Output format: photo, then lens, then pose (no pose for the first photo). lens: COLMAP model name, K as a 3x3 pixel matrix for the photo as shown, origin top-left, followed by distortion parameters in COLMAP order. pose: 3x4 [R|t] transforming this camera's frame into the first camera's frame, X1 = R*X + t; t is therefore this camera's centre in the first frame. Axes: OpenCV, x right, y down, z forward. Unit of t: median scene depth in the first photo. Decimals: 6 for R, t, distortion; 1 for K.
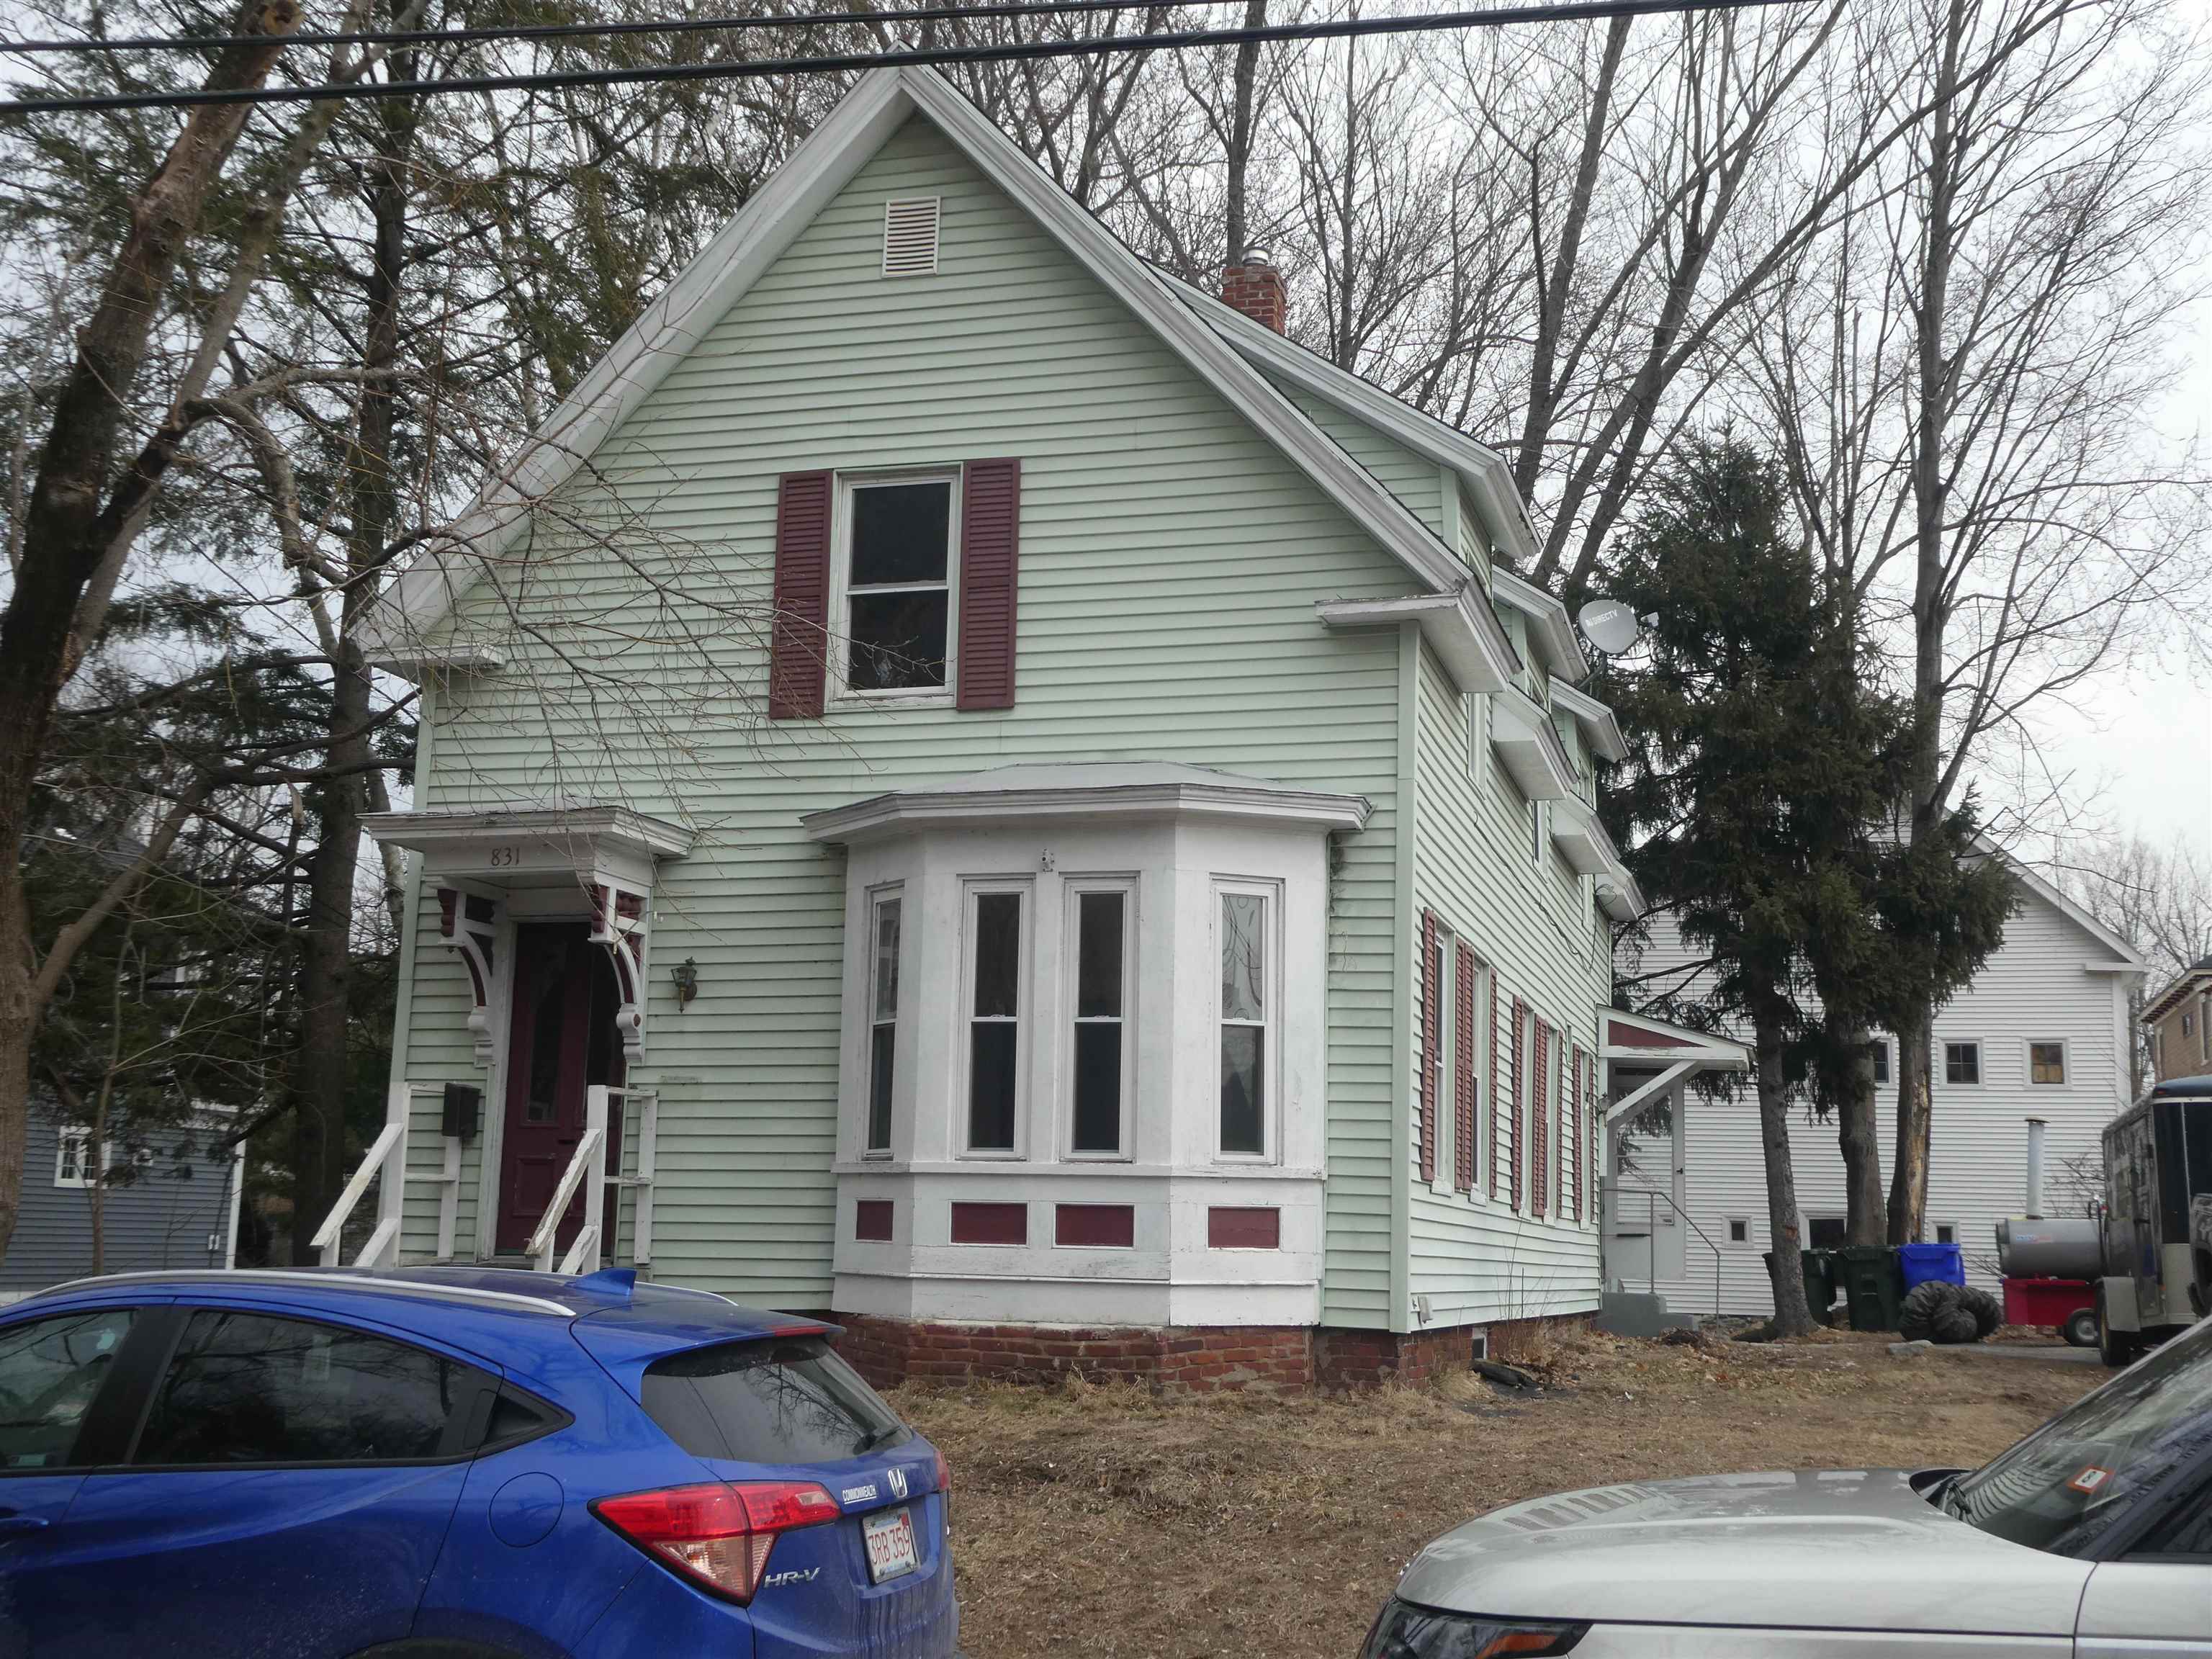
lens RADIAL K [[2417.1, 0, 1106.0], [0, 2417.1, 829.5], [0, 0, 1]] dist [0.005287, -0.000013]
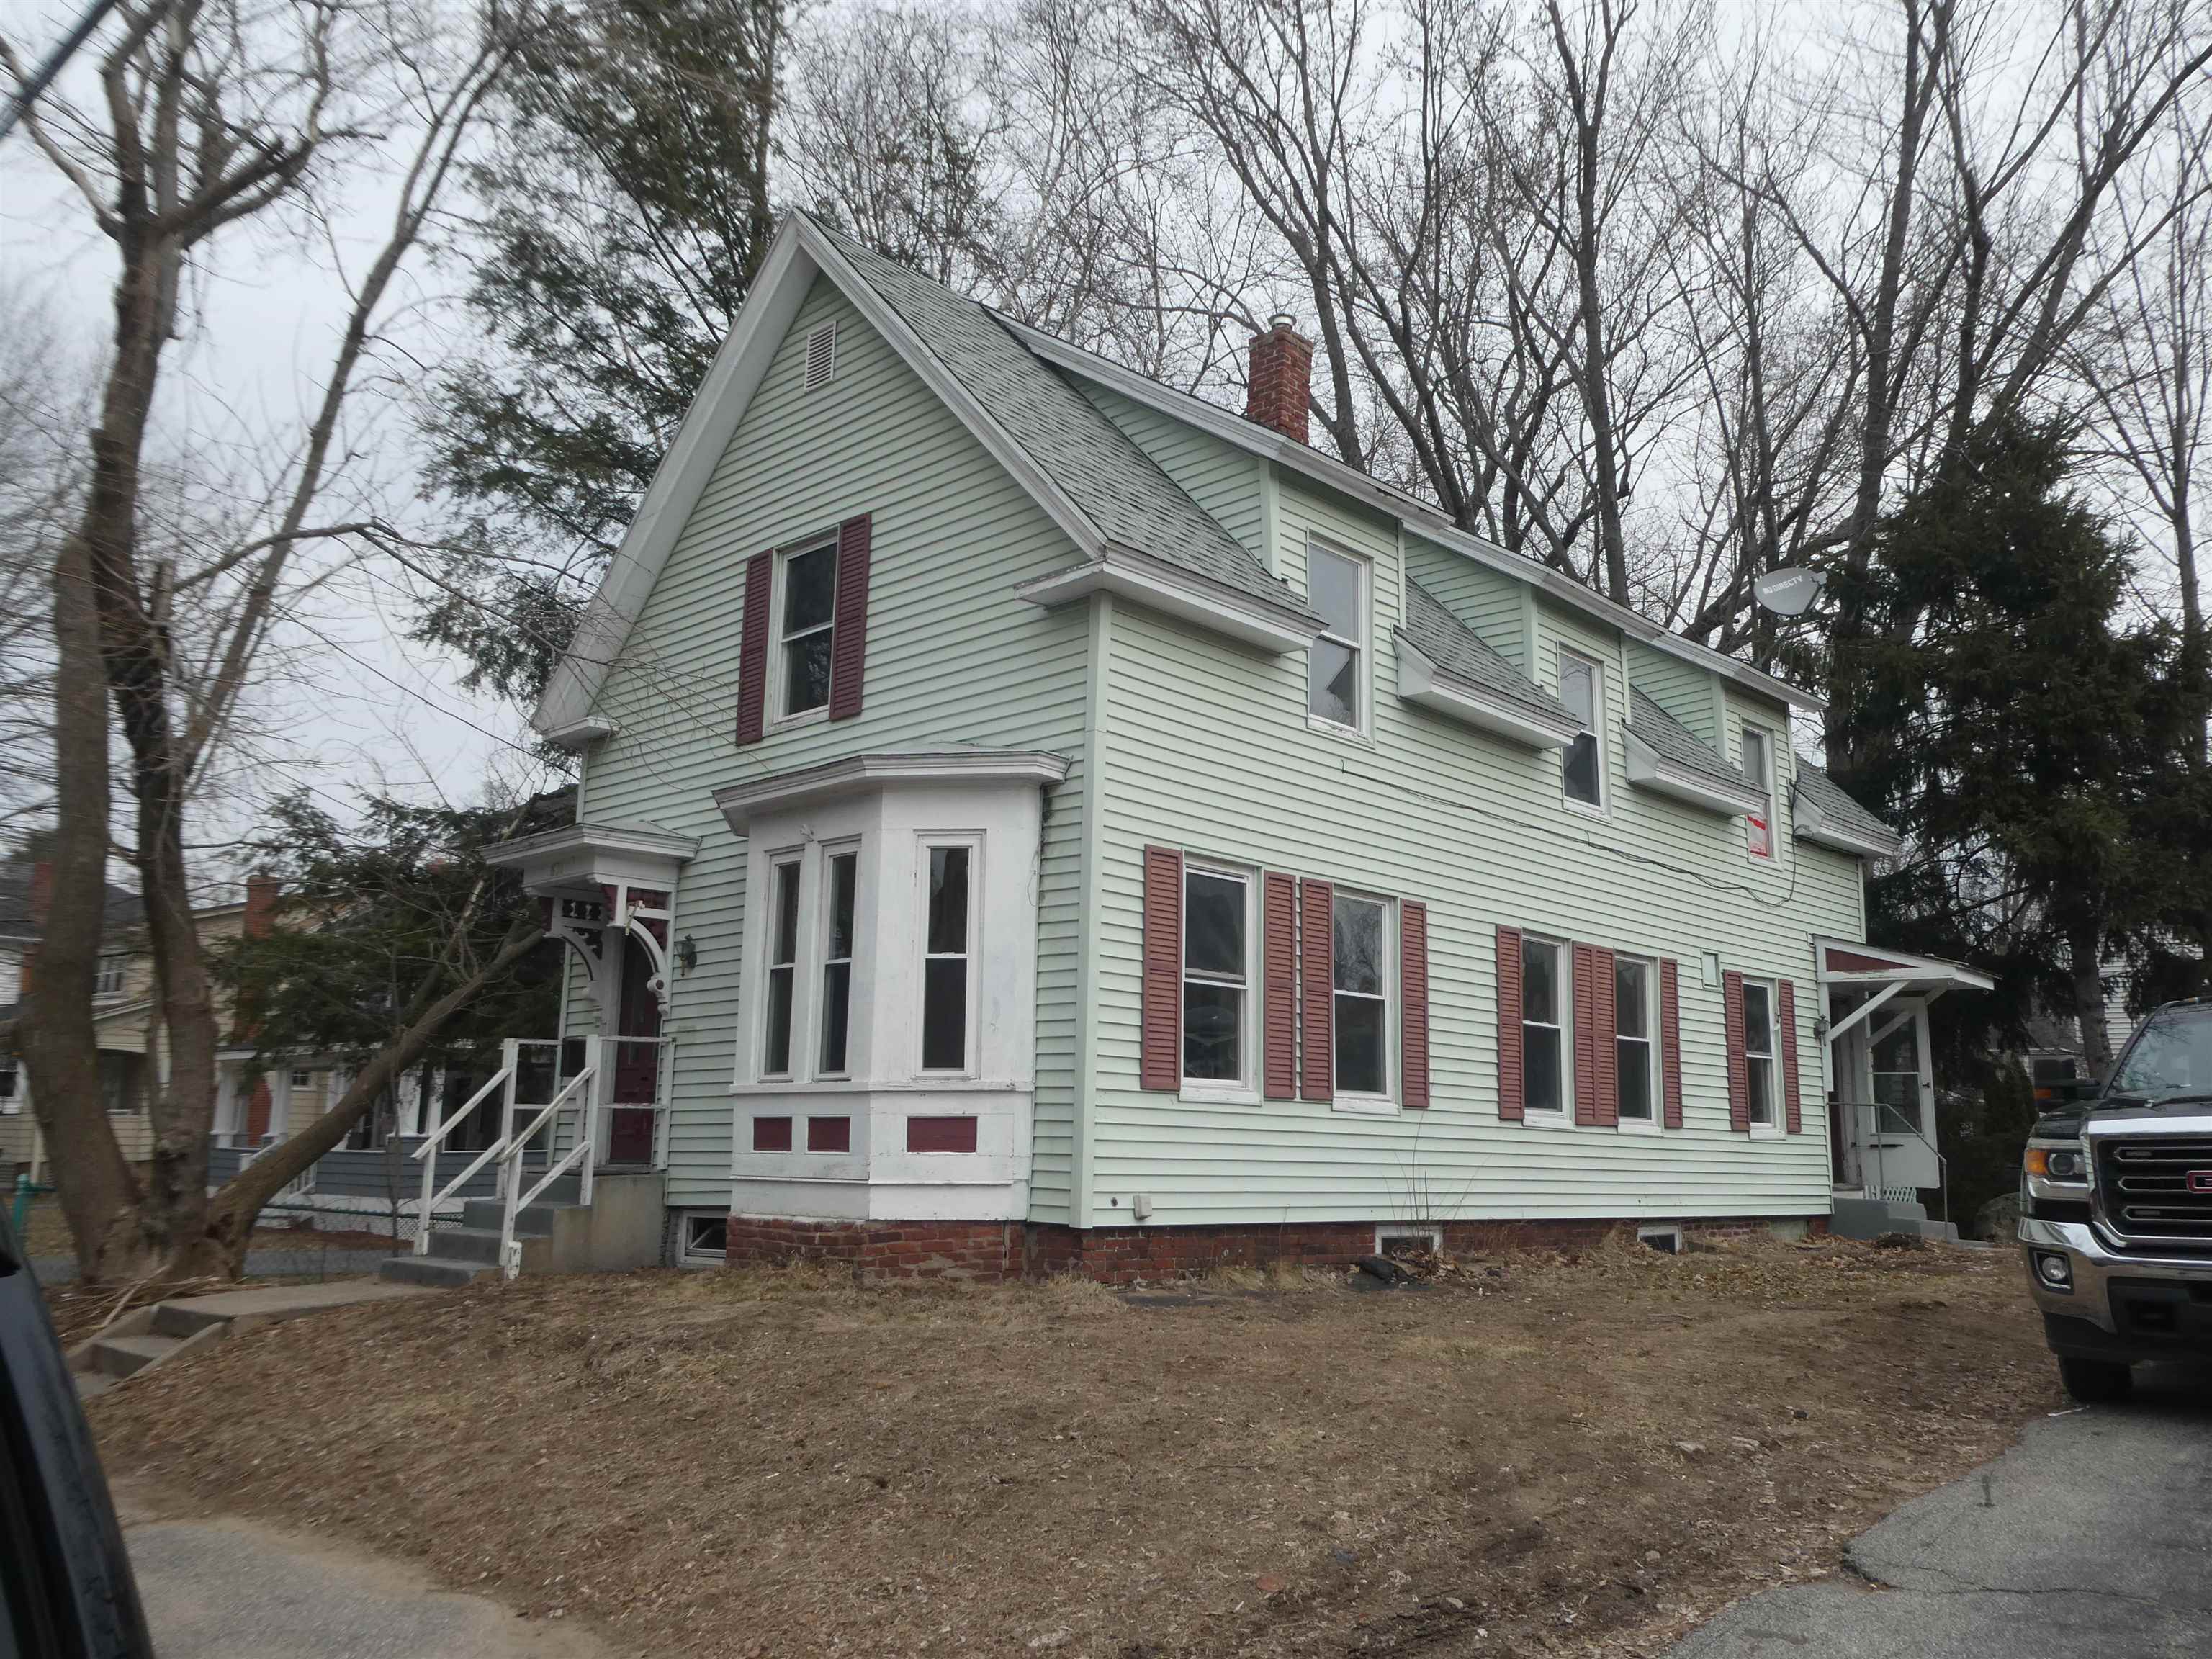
lens RADIAL K [[1720.6, 0, 1106.0], [0, 1720.6, 829.5], [0, 0, 1]] dist [0.000733, 0.000106]
pose [[0.885132, -0.095137, -0.455512, 0.490495], [0.084163, 0.995464, -0.044367, 0.060825], [0.457667, 0.000933, 0.889123, 0.296691]]
